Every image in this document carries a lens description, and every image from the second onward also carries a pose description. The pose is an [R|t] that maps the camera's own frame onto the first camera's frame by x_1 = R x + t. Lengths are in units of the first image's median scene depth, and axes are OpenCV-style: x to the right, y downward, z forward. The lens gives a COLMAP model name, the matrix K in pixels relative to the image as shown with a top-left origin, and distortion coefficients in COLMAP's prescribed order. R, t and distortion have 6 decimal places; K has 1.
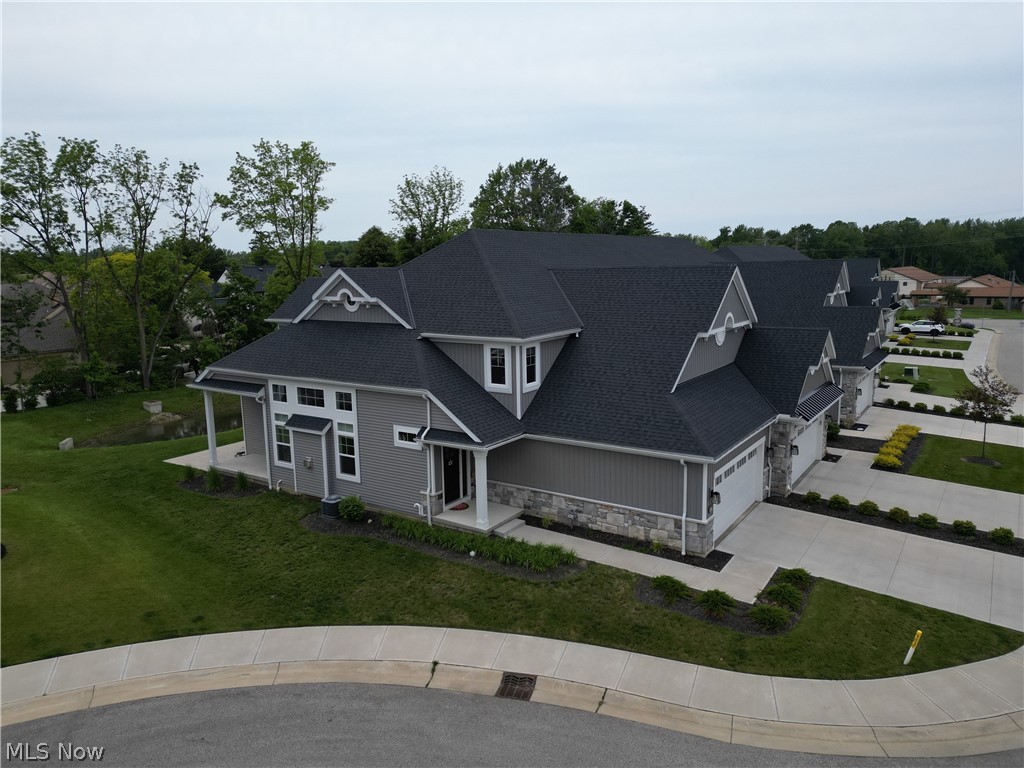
lens RADIAL K [[713.2, 0, 512.0], [0, 713.2, 384.0], [0, 0, 1]] dist [0.075717, -0.058121]
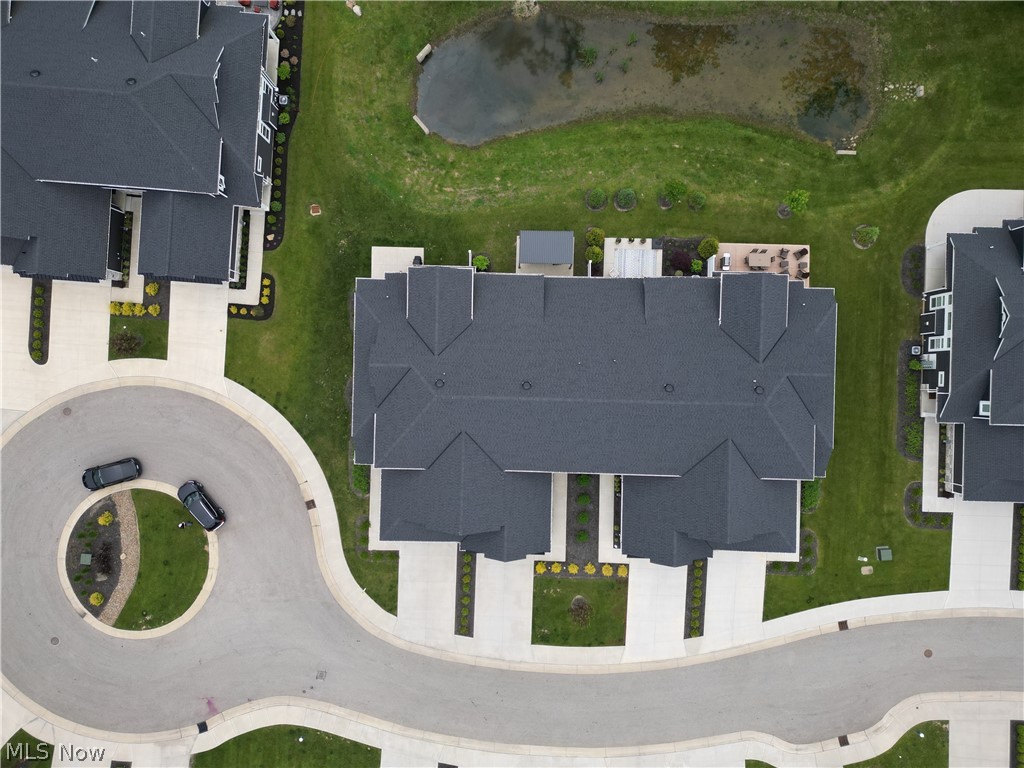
lens RADIAL K [[713.2, 0, 512.0], [0, 713.2, 384.0], [0, 0, 1]] dist [0.075717, -0.058121]
pose [[0.541580, 0.840388, 0.020940, -0.023897], [-0.145967, 0.069478, 0.986847, -2.472203], [0.827879, -0.537513, 0.160297, 1.111940]]
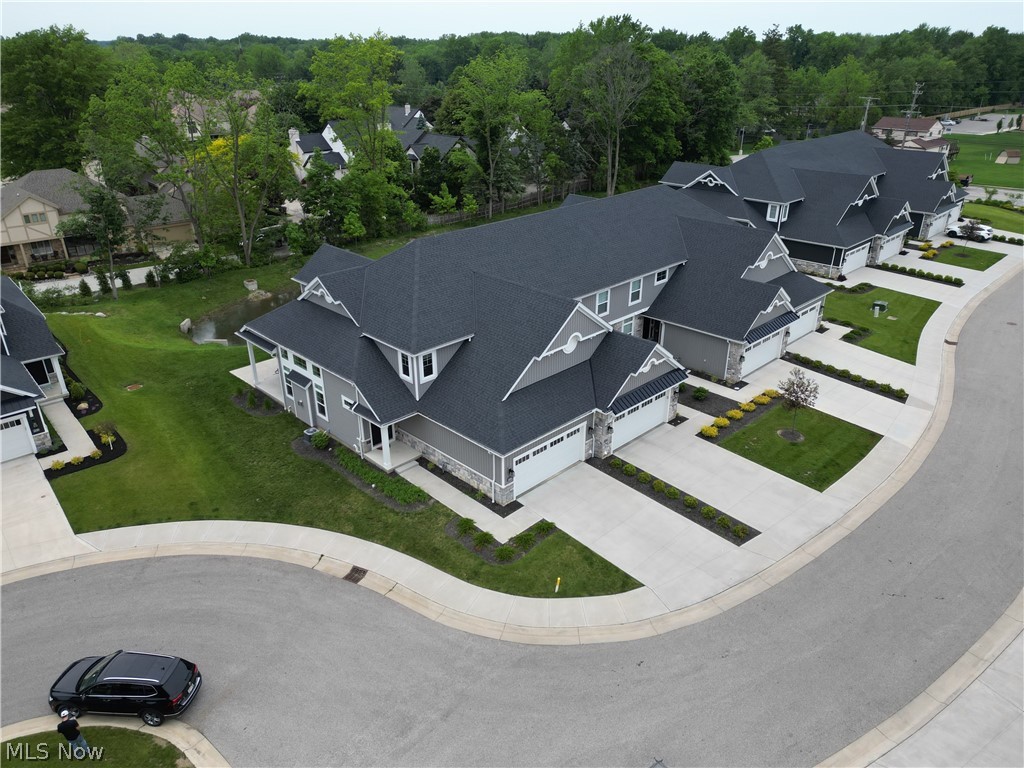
lens RADIAL K [[713.2, 0, 512.0], [0, 713.2, 384.0], [0, 0, 1]] dist [0.075717, -0.058121]
pose [[0.980169, 0.097391, -0.172578, 0.475362], [-0.046503, 0.959620, 0.277428, -0.423493], [0.192629, -0.263901, 0.945119, -0.408461]]
